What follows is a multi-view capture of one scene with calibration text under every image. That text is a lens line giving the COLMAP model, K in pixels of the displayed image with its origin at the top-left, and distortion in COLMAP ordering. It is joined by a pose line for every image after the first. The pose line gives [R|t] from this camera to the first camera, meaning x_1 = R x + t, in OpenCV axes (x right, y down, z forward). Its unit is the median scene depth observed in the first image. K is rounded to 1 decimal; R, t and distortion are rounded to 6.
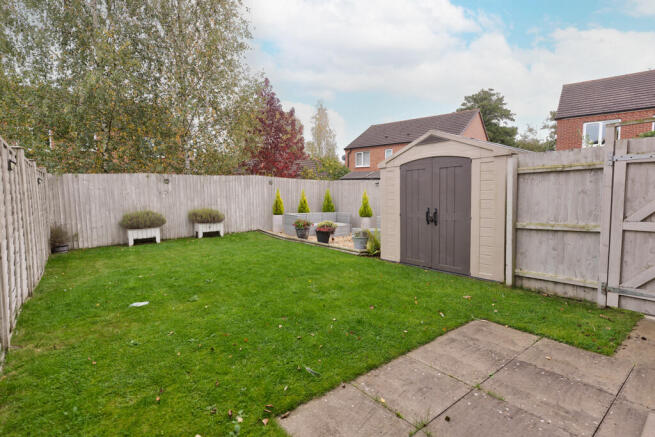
lens RADIAL K [[322.1, 0, 325.5], [0, 322.1, 216.8], [0, 0, 1]] dist [0.004522, -0.003019]
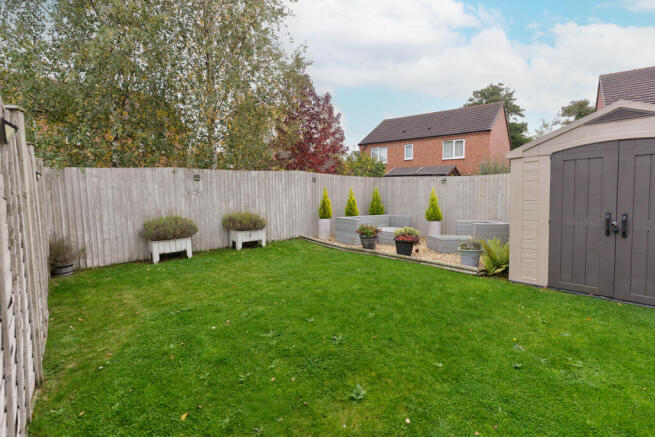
lens RADIAL K [[322.1, 0, 326.4], [0, 322.1, 216.7], [0, 0, 1]] dist [0.004522, -0.003019]
pose [[0.999220, -0.007047, 0.038863, -0.200801], [0.006874, 0.999966, 0.004589, -0.016773], [-0.038894, -0.004318, 0.999234, 0.196212]]
